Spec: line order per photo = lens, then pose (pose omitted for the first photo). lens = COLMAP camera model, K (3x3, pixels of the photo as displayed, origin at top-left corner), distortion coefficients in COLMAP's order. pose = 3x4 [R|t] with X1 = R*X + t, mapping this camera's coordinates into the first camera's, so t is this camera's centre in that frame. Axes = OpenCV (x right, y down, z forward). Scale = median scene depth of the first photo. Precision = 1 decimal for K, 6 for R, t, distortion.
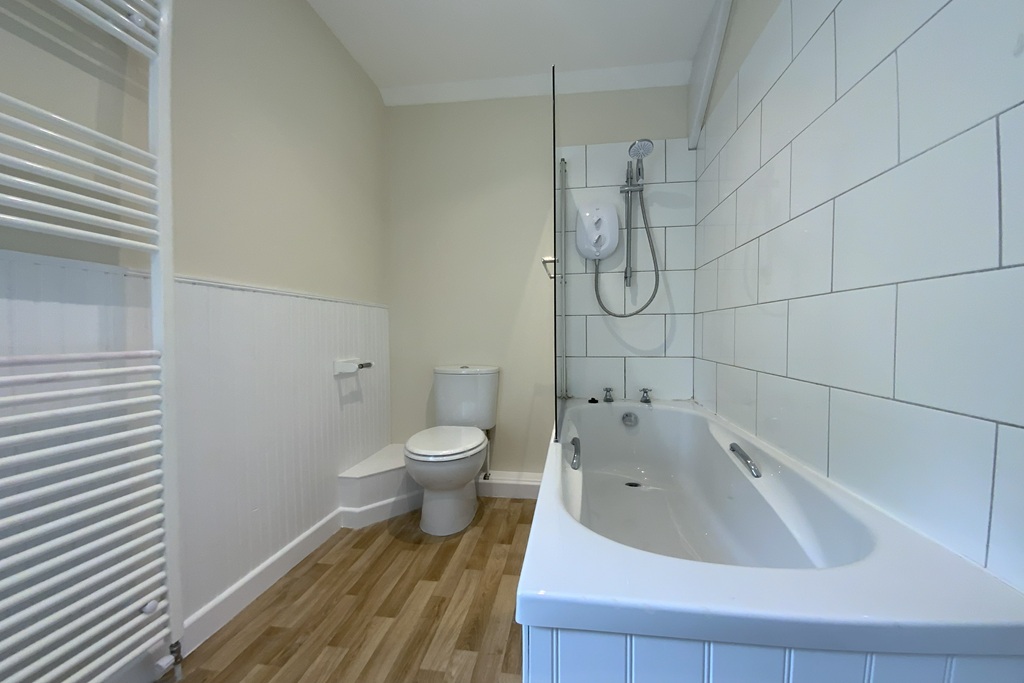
lens RADIAL K [[416.6, 0, 511.8], [0, 416.6, 336.2], [0, 0, 1]] dist [0.021917, -0.020322]
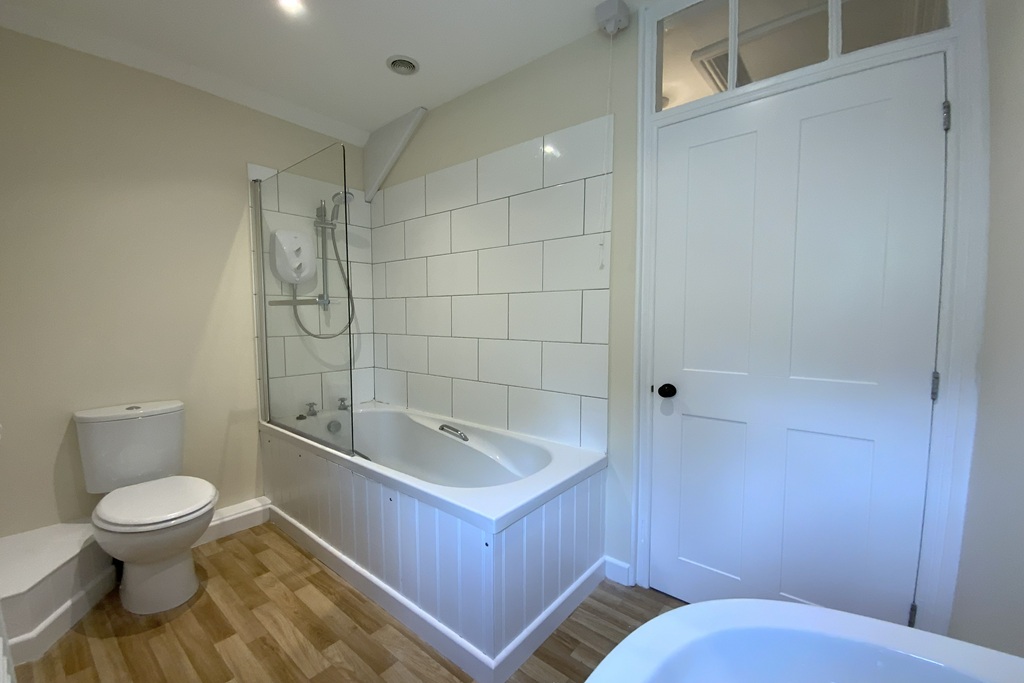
lens RADIAL K [[416.6, 0, 511.8], [0, 416.6, 336.2], [0, 0, 1]] dist [0.021917, -0.020322]
pose [[0.520897, -0.035907, 0.852864, -0.444771], [0.007007, 0.999261, 0.037791, -0.092570], [-0.853591, -0.013709, 0.520763, -0.027224]]
